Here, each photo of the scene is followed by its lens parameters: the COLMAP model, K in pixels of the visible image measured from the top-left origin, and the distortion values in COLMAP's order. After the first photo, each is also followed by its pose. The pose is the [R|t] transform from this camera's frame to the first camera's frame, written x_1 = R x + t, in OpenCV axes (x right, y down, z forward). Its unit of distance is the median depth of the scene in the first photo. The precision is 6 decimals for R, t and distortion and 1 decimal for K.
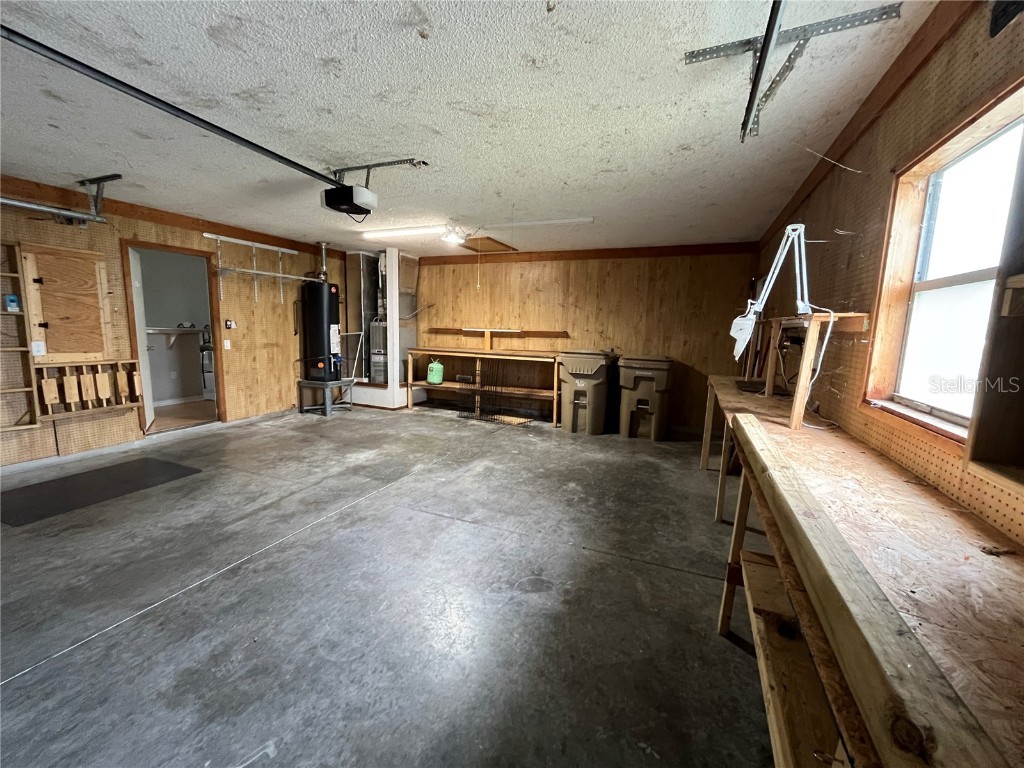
lens RADIAL K [[416.5, 0, 513.3], [0, 416.5, 383.7], [0, 0, 1]] dist [-0.002841, 0.000189]
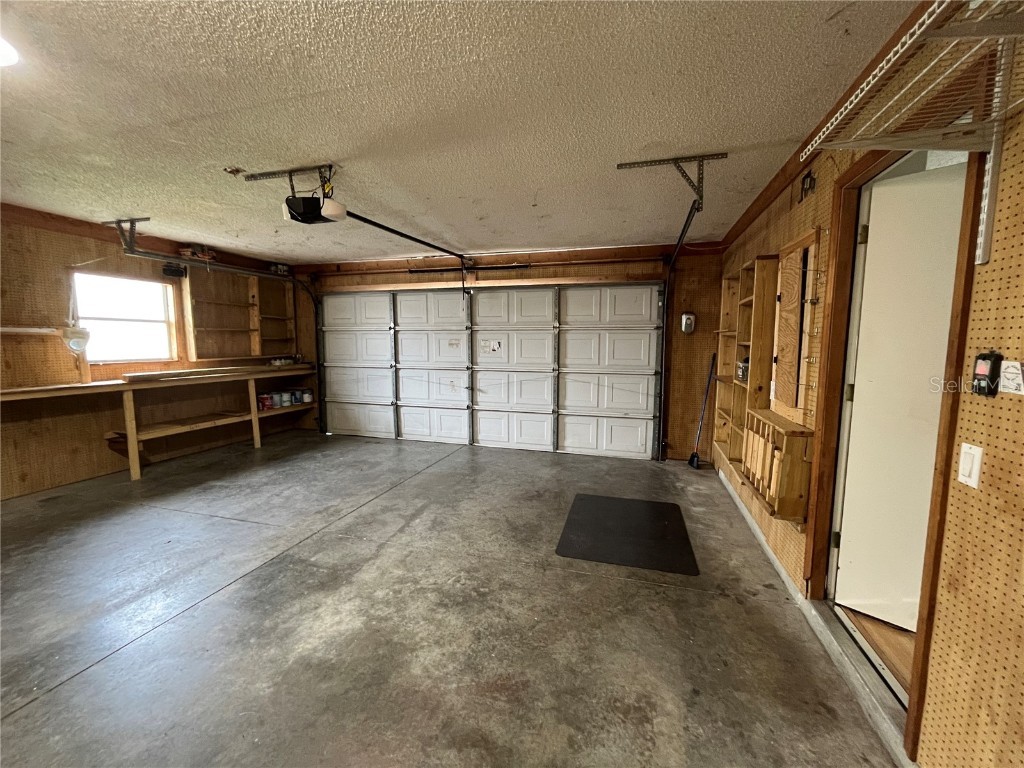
lens RADIAL K [[416.5, 0, 511.2], [0, 416.5, 385.5], [0, 0, 1]] dist [-0.002841, 0.000189]
pose [[-0.992992, -0.023675, -0.115789, -0.794313], [-0.050958, 0.969750, 0.238723, -0.326330], [0.106635, 0.242951, -0.964160, 2.202588]]
